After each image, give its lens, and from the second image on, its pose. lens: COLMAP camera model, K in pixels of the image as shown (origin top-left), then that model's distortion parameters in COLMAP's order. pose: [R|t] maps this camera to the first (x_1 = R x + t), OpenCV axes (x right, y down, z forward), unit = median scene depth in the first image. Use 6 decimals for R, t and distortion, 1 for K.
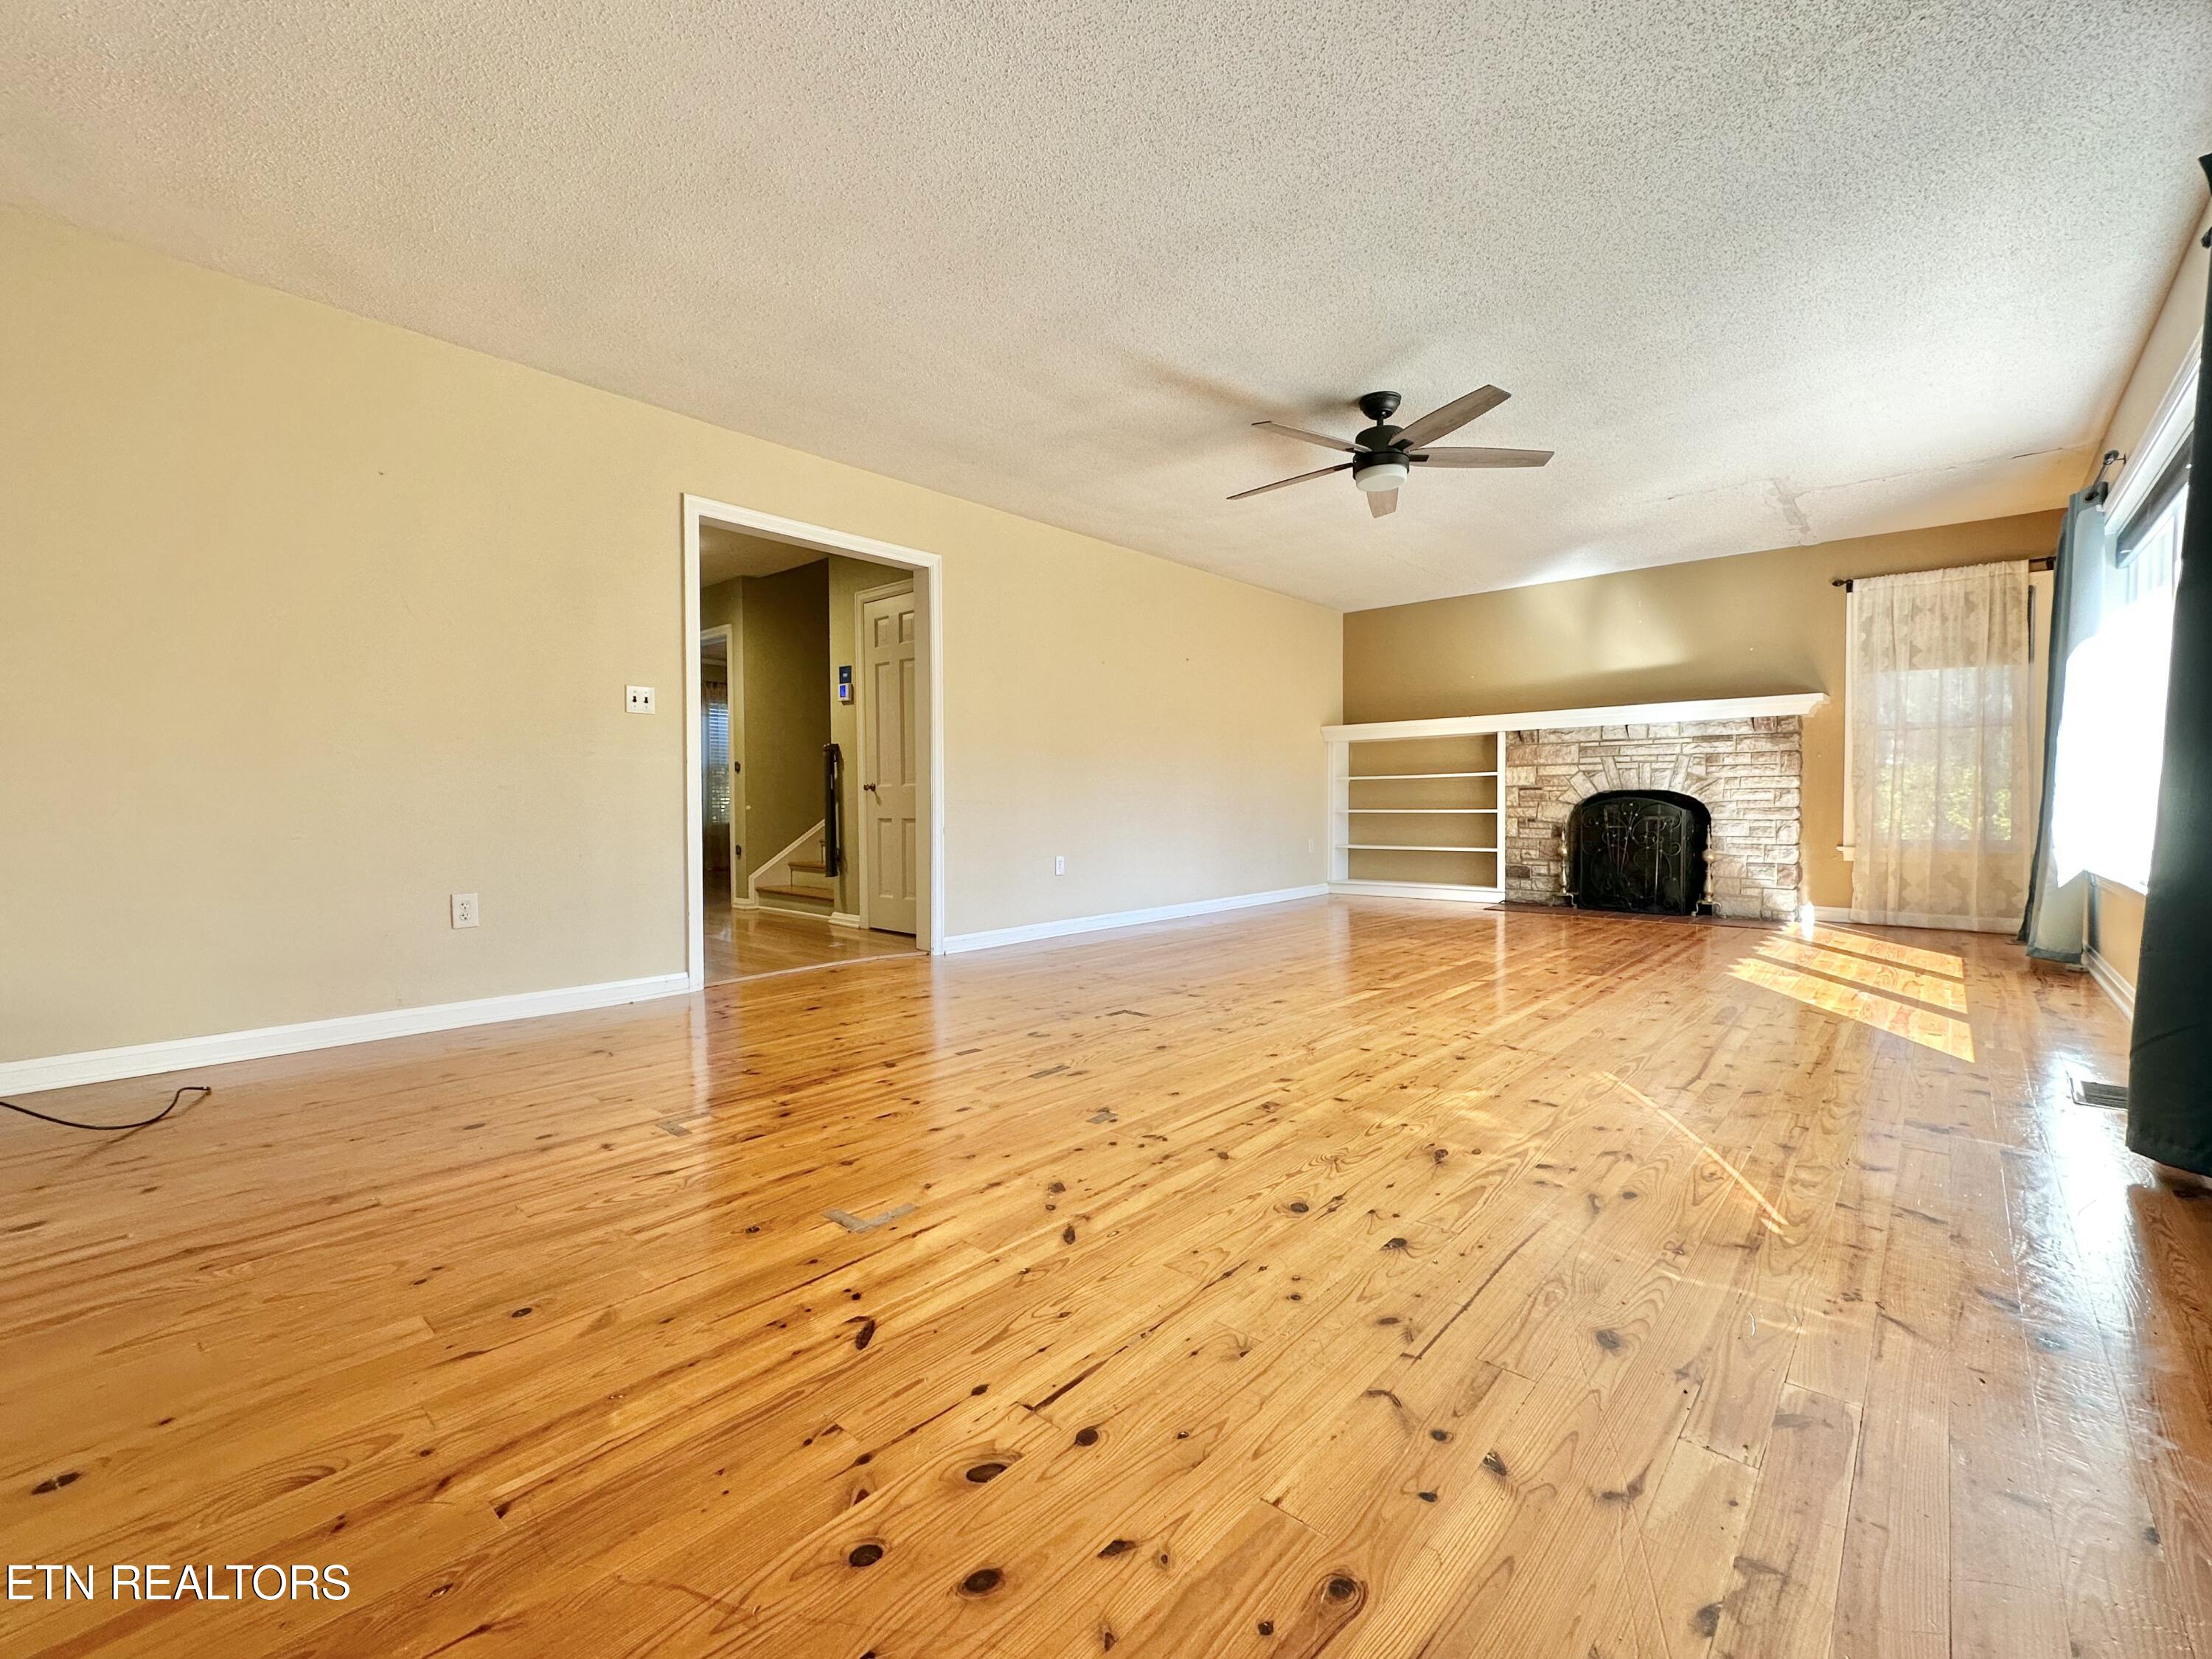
lens RADIAL K [[947.7, 0, 1106.0], [0, 947.7, 829.5], [0, 0, 1]] dist [-0.000546, -0.000053]
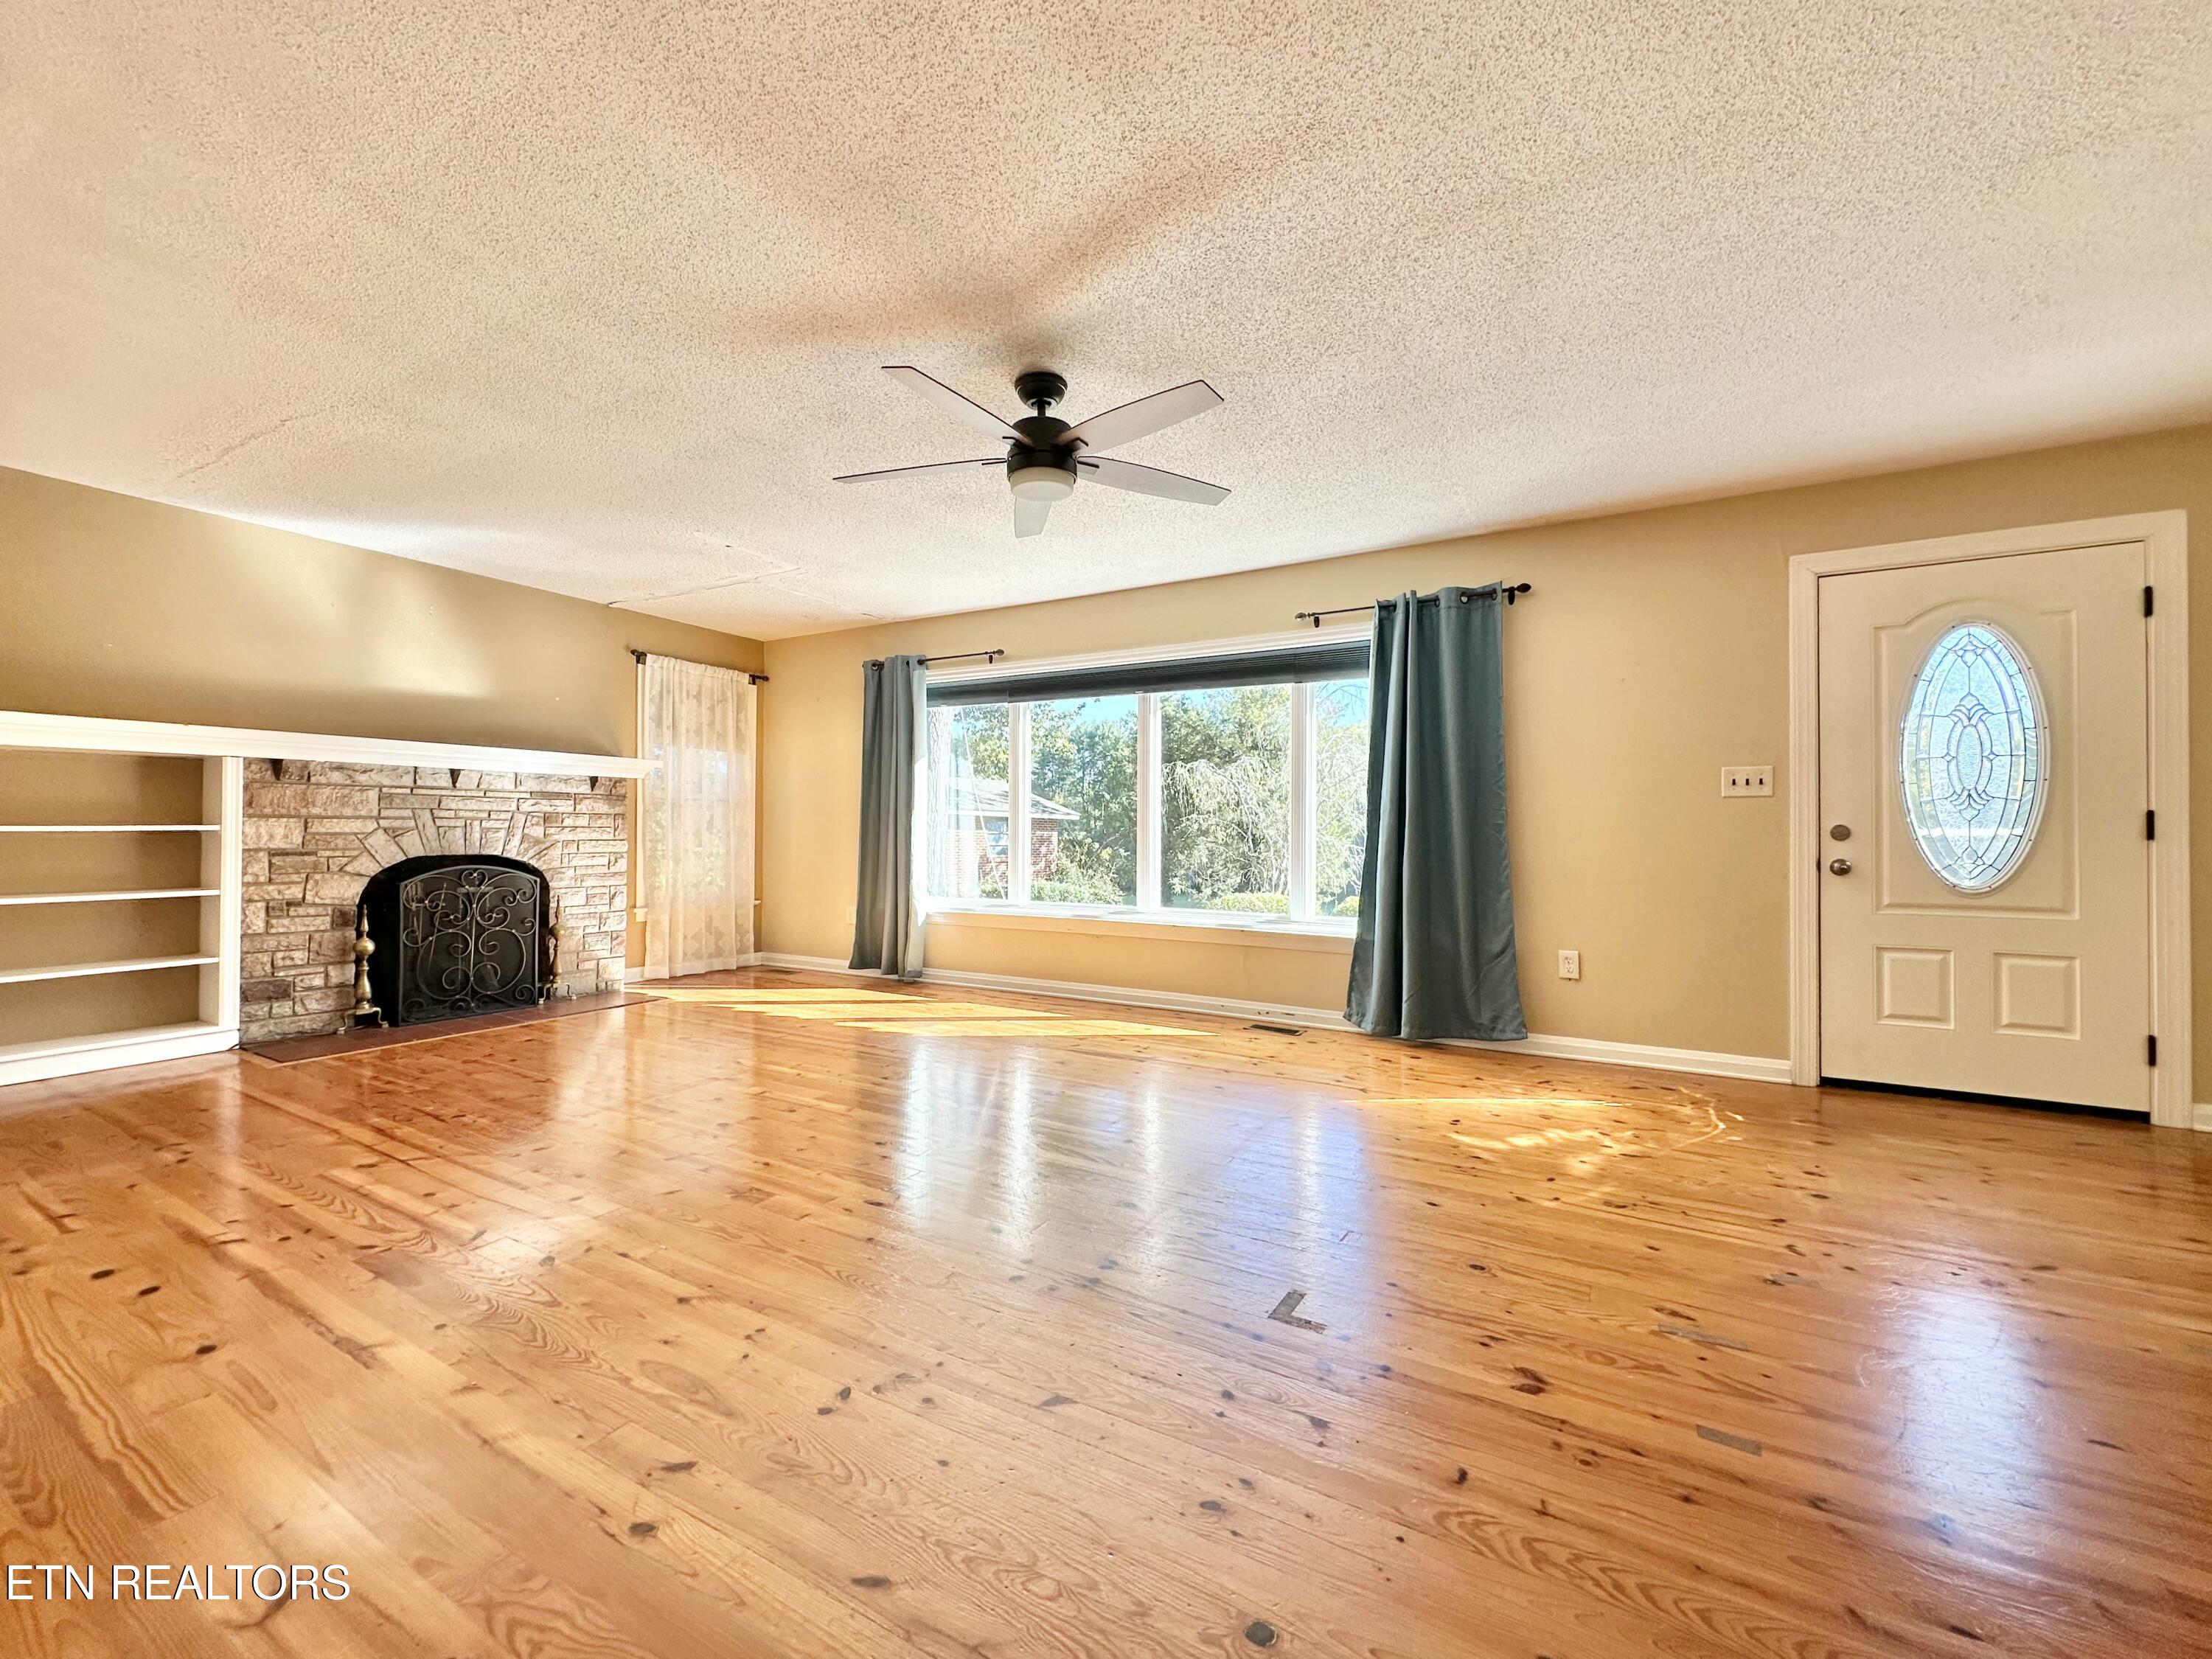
lens RADIAL K [[891.0, 0, 1106.0], [0, 891.0, 829.5], [0, 0, 1]] dist [-0.003664, -0.000535]
pose [[-0.191731, 0.008386, 0.981412, -0.264238], [0.023331, 0.999720, -0.003985, -0.050631], [-0.981170, 0.022133, -0.191873, 0.668657]]
